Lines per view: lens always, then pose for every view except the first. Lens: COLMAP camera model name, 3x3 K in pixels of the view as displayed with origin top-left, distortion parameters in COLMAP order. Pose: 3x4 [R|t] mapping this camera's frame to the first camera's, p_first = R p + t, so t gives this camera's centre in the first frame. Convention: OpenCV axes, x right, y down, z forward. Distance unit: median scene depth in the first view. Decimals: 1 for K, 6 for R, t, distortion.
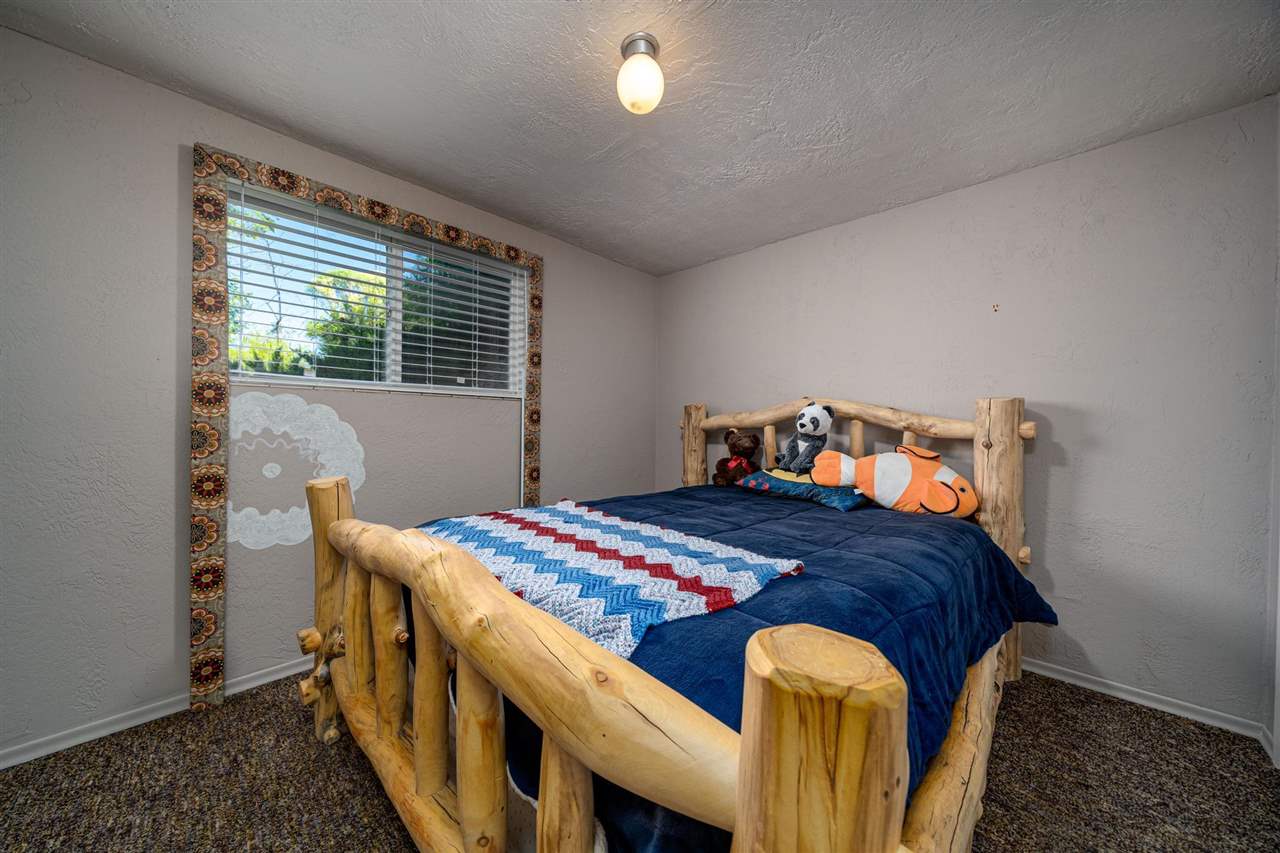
lens RADIAL K [[440.0, 0, 634.8], [0, 440.0, 422.1], [0, 0, 1]] dist [-0.001188, 0.000258]
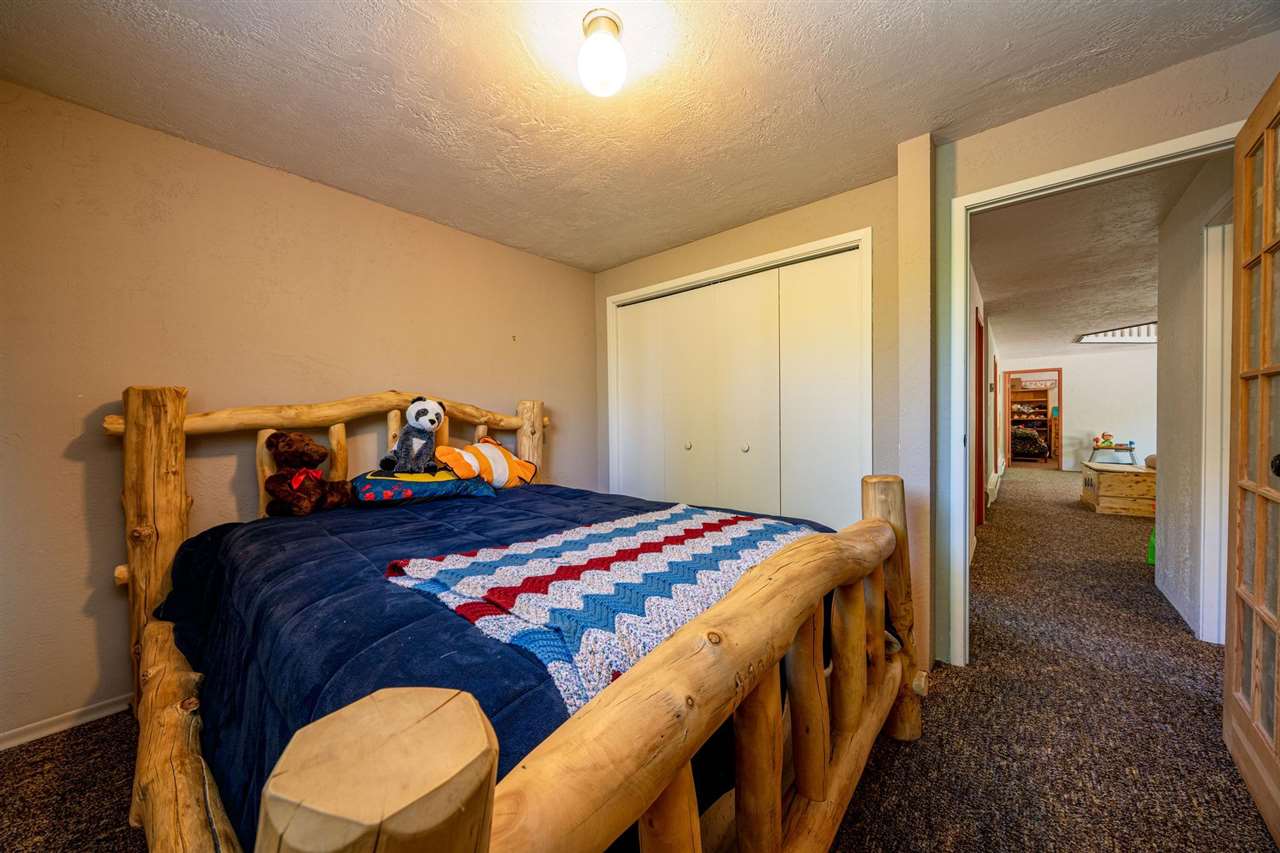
lens RADIAL K [[440.0, 0, 640.0], [0, 440.0, 423.4], [0, 0, 1]] dist [-0.001188, 0.000258]
pose [[-0.028197, -0.018398, 0.999433, -0.705049], [0.005378, 0.999813, 0.018557, -0.004465], [-0.999588, 0.005898, -0.028093, 0.703234]]
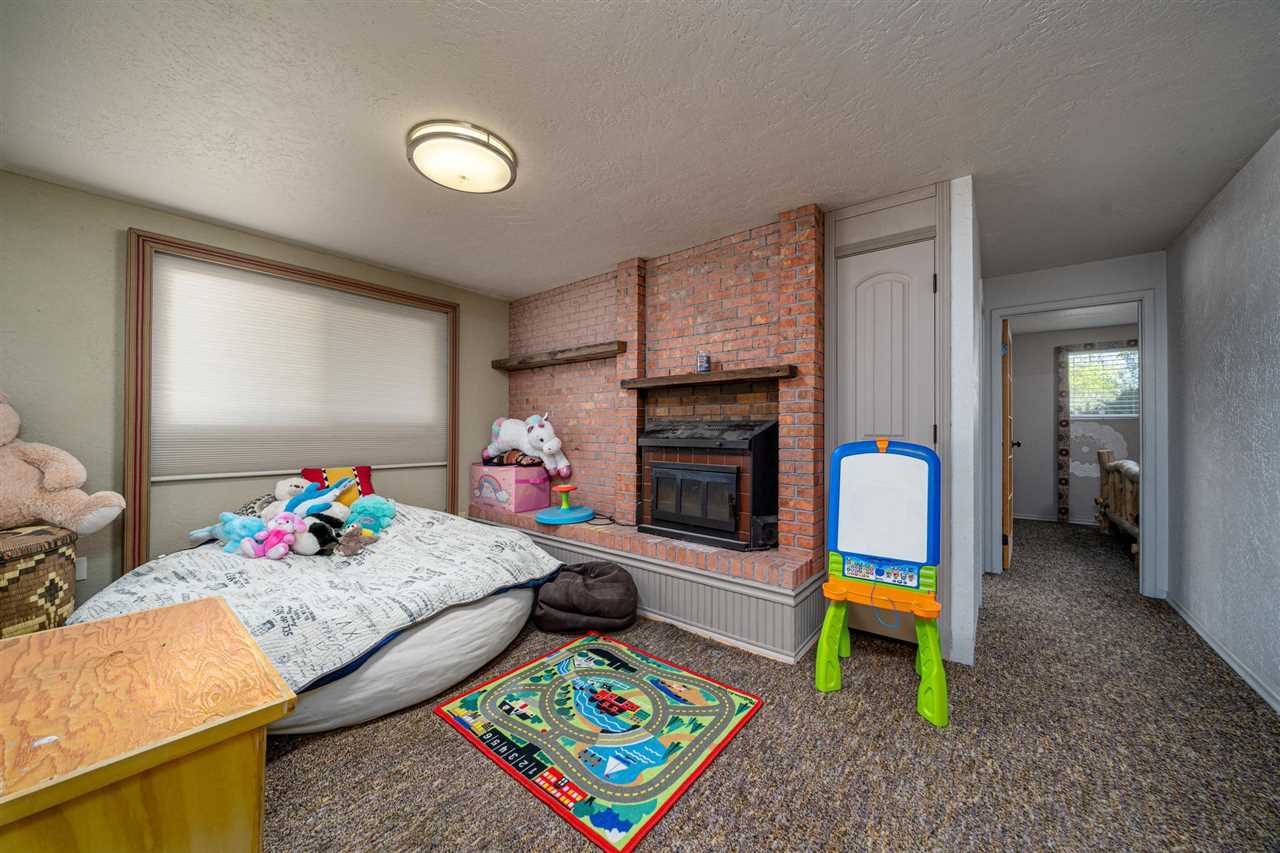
lens RADIAL K [[440.0, 0, 638.5], [0, 440.0, 424.6], [0, 0, 1]] dist [-0.001188, 0.000258]
pose [[0.093685, -0.012372, -0.995525, 0.962092], [0.001589, 0.999923, -0.012278, -0.011140], [0.995601, -0.000432, 0.093697, -1.187127]]
